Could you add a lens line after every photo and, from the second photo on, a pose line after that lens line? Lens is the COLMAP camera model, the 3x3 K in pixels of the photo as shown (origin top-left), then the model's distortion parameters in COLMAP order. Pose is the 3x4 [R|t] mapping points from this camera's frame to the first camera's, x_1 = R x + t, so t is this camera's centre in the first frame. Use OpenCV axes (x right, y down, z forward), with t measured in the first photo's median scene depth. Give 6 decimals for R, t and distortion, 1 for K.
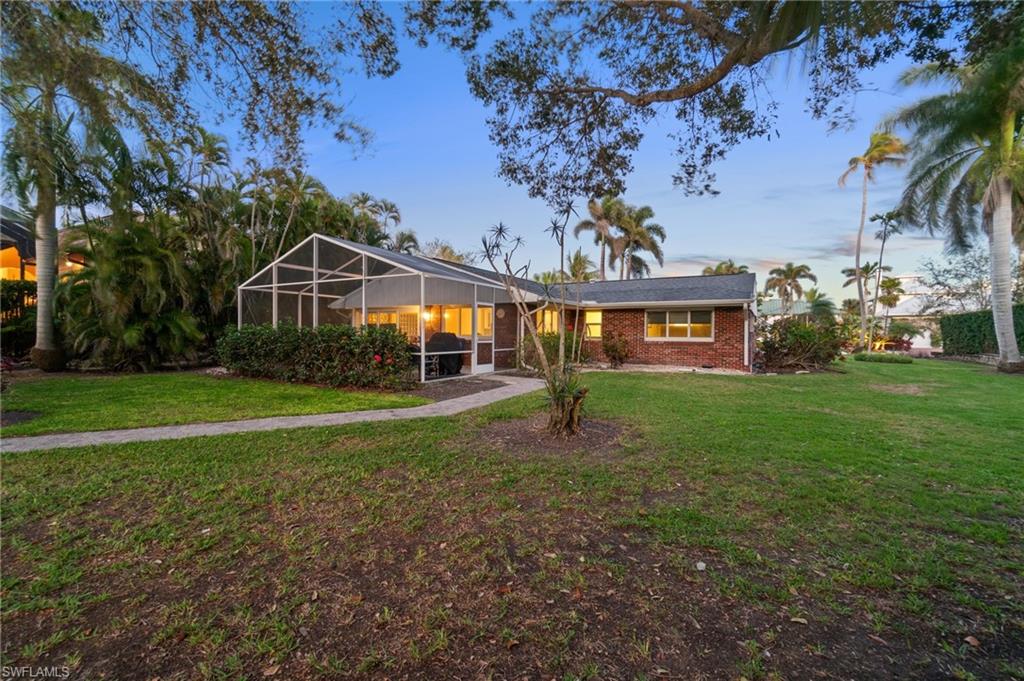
lens RADIAL K [[446.7, 0, 506.6], [0, 446.7, 336.1], [0, 0, 1]] dist [-0.002413, -0.000131]
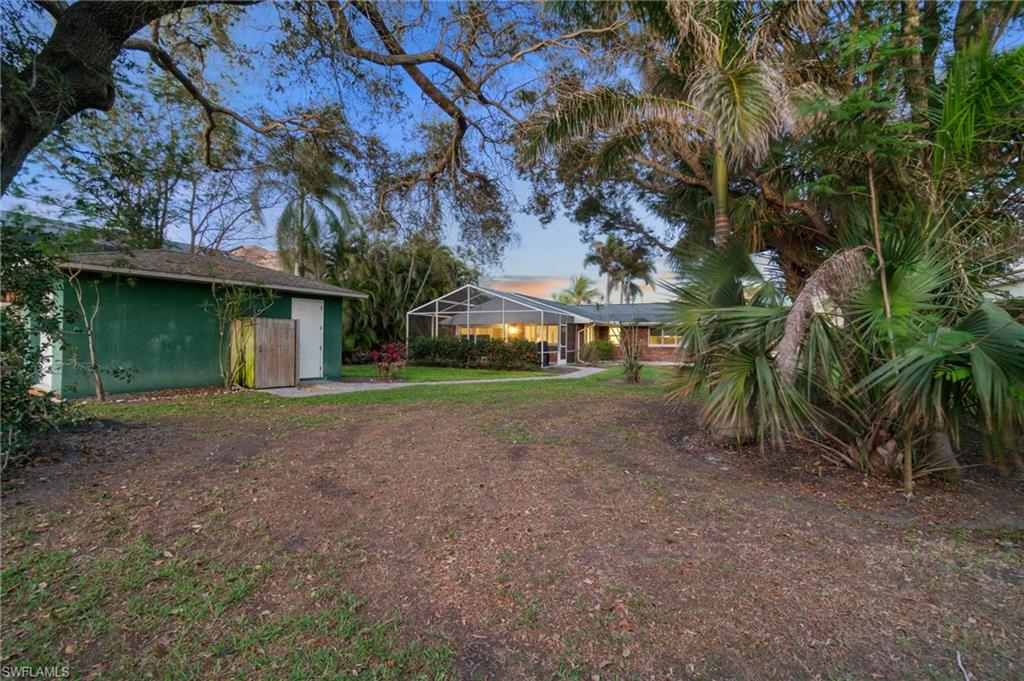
lens RADIAL K [[446.7, 0, 514.1], [0, 446.7, 349.8], [0, 0, 1]] dist [-0.002413, -0.000131]
pose [[0.997571, 0.001492, 0.069639, -0.293170], [-0.002405, 0.999912, 0.013031, 0.002933], [-0.069614, -0.013167, 0.997487, -0.585472]]
